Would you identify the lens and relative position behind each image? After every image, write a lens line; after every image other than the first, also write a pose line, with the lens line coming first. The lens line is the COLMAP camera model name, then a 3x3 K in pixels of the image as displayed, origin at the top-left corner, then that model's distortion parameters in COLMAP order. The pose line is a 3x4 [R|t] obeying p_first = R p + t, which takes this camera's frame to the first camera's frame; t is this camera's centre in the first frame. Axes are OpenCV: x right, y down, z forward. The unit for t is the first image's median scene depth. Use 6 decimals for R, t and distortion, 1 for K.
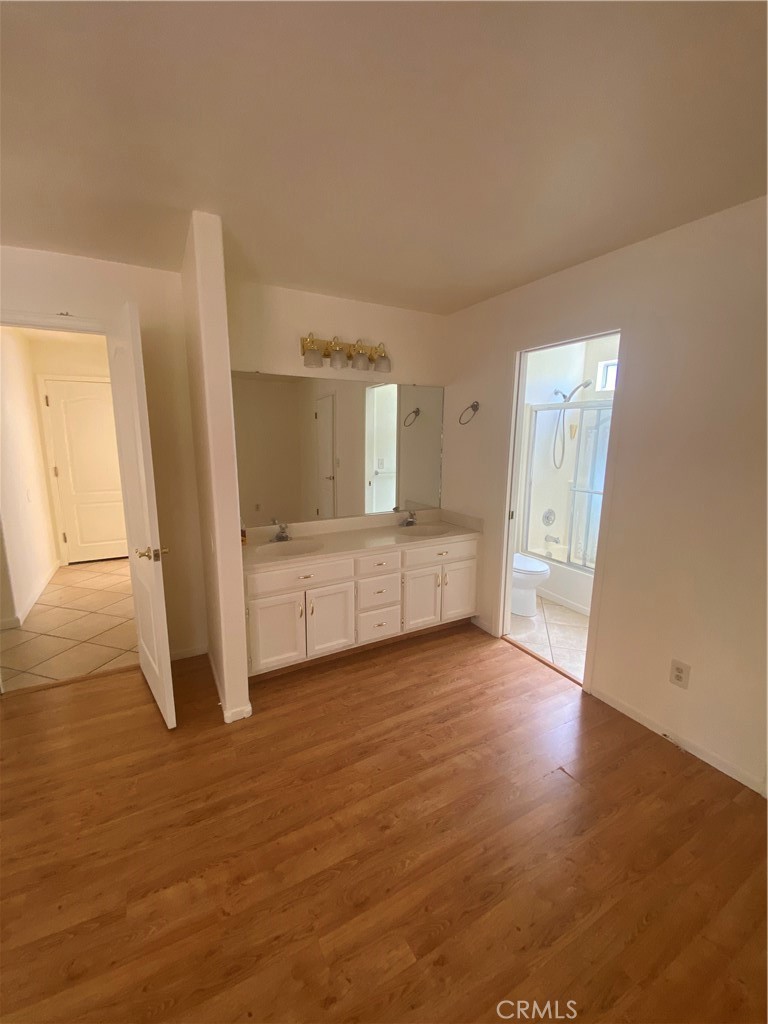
lens RADIAL K [[417.8, 0, 379.3], [0, 417.8, 504.2], [0, 0, 1]] dist [0.003000, -0.007831]
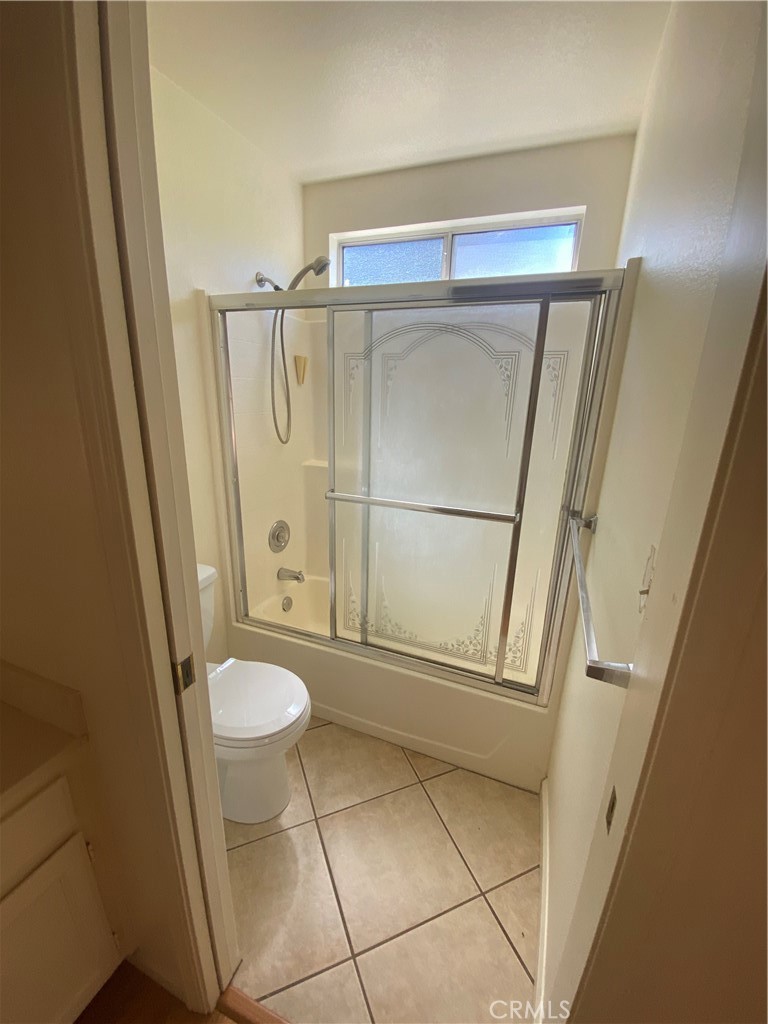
lens RADIAL K [[417.8, 0, 388.0], [0, 417.8, 514.7], [0, 0, 1]] dist [0.003000, -0.007831]
pose [[0.766451, -0.174142, 0.618245, 0.270230], [0.082351, 0.981244, 0.174297, -0.107401], [-0.637002, -0.082677, 0.766416, 0.725497]]
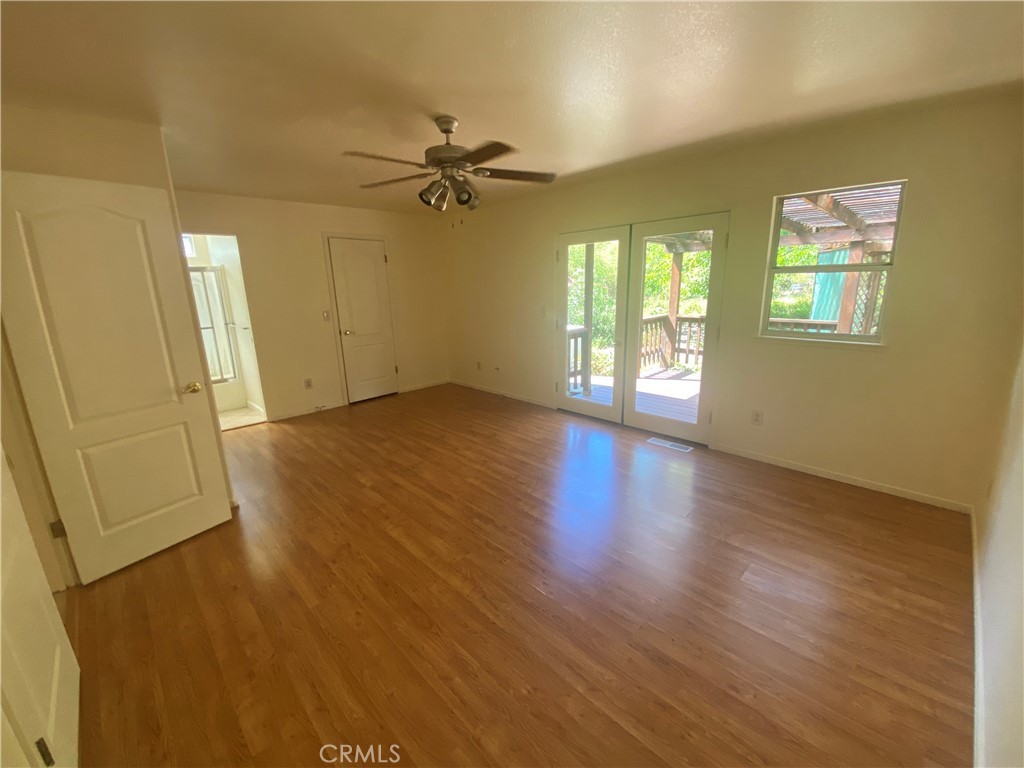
lens RADIAL K [[417.8, 0, 515.9], [0, 417.8, 382.9], [0, 0, 1]] dist [0.003000, -0.007831]
pose [[-0.292347, -0.208544, 0.933297, -1.356273], [0.192246, 0.943194, 0.270975, -0.029160], [-0.936790, 0.258641, -0.235648, 0.286139]]
